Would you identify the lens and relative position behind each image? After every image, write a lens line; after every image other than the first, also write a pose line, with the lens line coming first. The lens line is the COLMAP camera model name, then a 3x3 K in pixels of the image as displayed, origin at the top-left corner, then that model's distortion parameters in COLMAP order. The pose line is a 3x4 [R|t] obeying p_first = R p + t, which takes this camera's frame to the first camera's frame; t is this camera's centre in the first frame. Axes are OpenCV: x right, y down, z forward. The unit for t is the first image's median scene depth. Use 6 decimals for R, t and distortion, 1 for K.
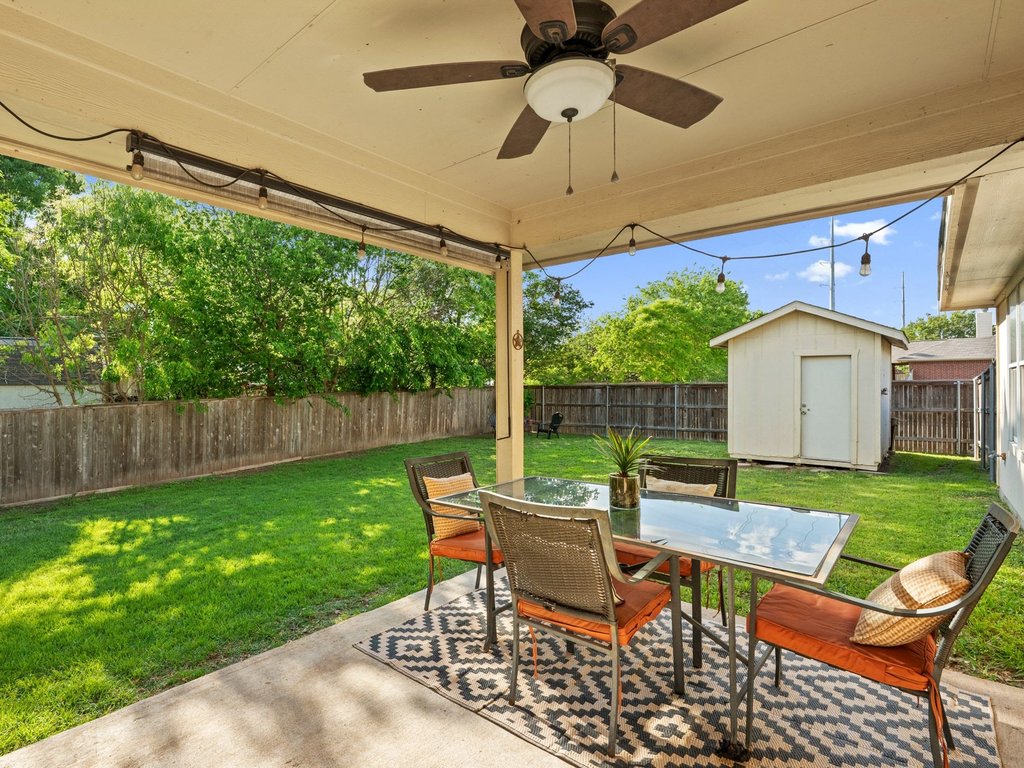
lens RADIAL K [[512.4, 0, 508.8], [0, 512.4, 380.4], [0, 0, 1]] dist [-0.000085, -0.000058]
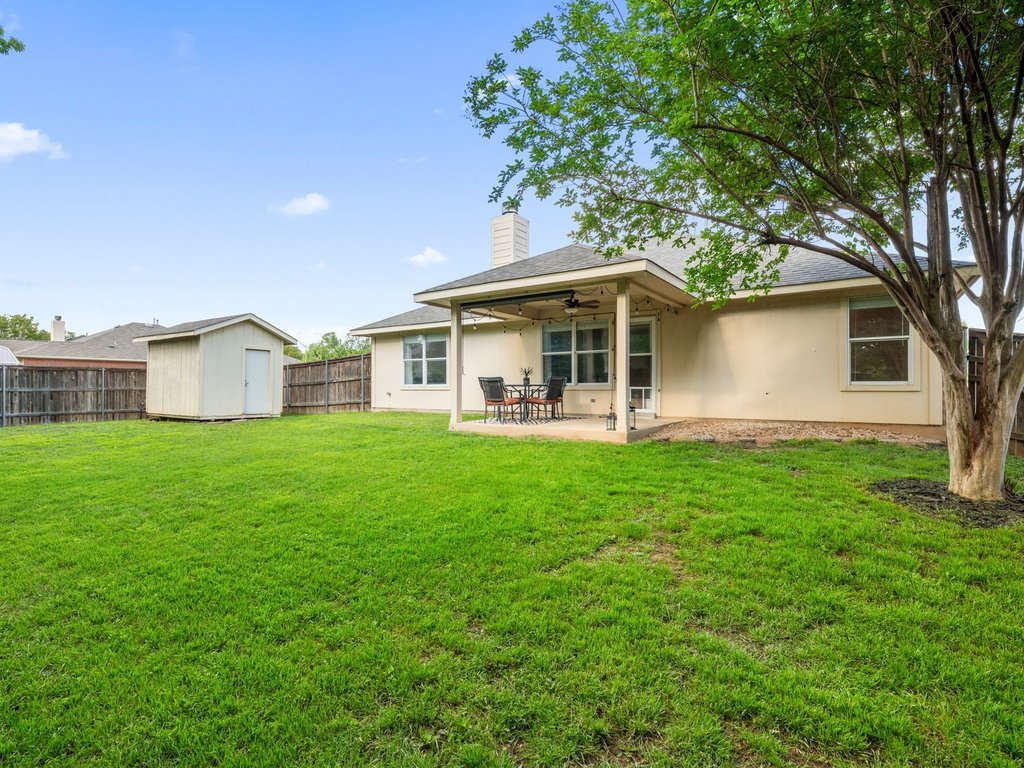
lens RADIAL K [[512.4, 0, 508.8], [0, 512.4, 380.4], [0, 0, 1]] dist [-0.000085, -0.000058]
pose [[-0.087233, -0.012726, 0.996107, -0.676525], [-0.010498, 0.999875, 0.011855, 0.013018], [-0.996133, -0.009423, -0.087355, 0.200211]]
